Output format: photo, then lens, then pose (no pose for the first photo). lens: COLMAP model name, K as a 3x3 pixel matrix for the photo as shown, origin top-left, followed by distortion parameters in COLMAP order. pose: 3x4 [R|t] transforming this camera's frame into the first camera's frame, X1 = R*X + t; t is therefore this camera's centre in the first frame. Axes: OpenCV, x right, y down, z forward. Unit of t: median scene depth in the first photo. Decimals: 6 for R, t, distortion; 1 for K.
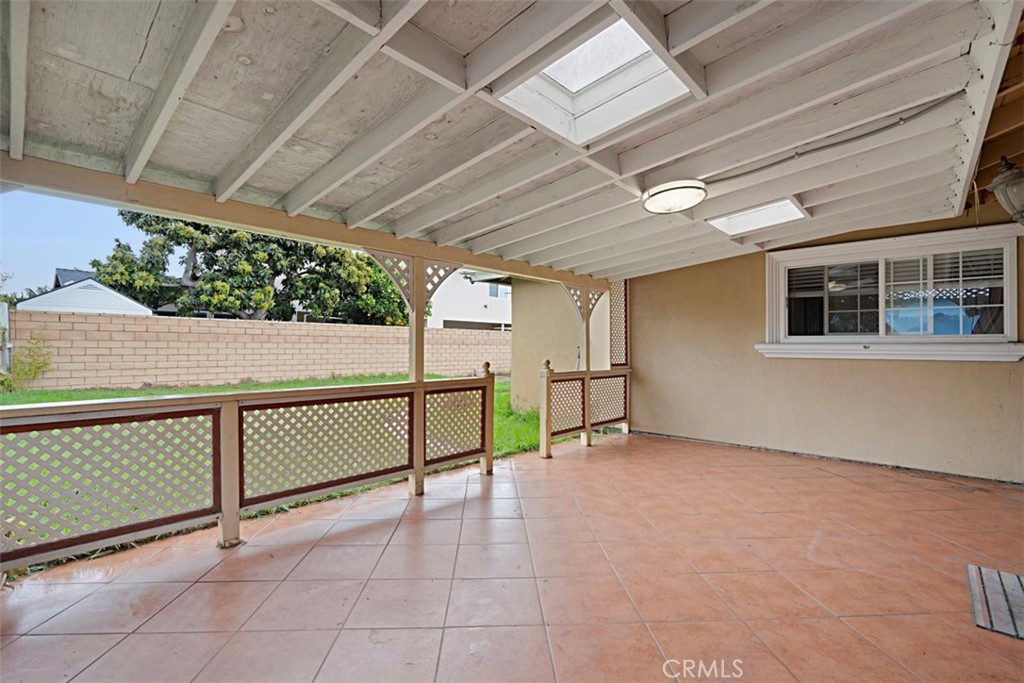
lens RADIAL K [[466.7, 0, 512.9], [0, 466.7, 340.0], [0, 0, 1]] dist [-0.011620, 0.002026]
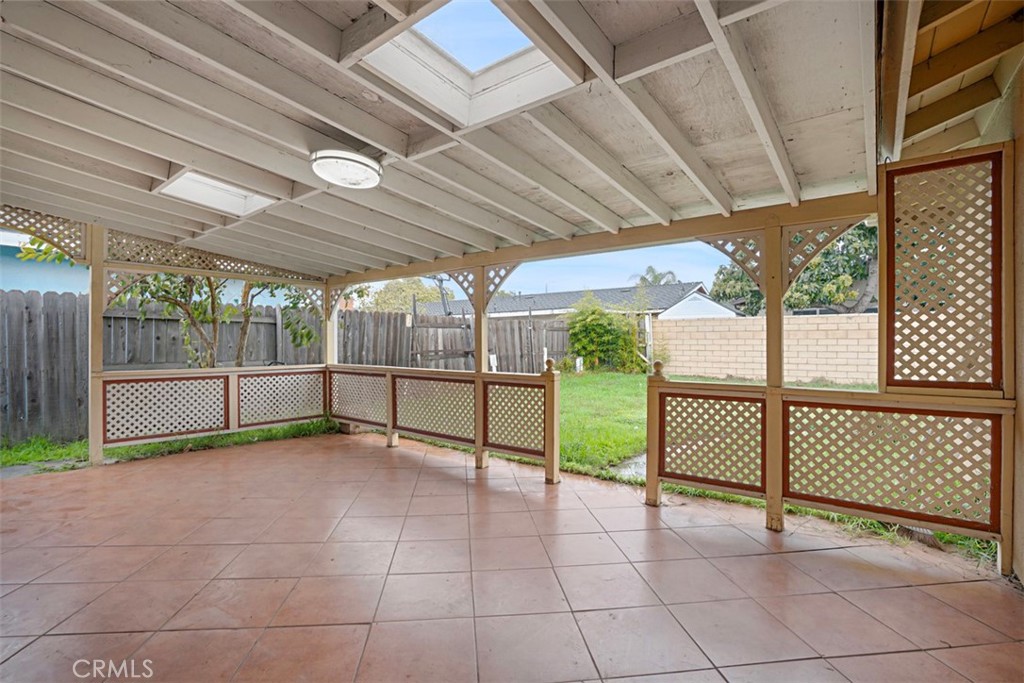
lens RADIAL K [[466.7, 0, 512.7], [0, 466.7, 346.4], [0, 0, 1]] dist [-0.011620, 0.002026]
pose [[0.087613, 0.002842, -0.996151, 0.341787], [0.015385, 0.999873, 0.004206, 0.007379], [0.996036, -0.015694, 0.087558, 0.346449]]
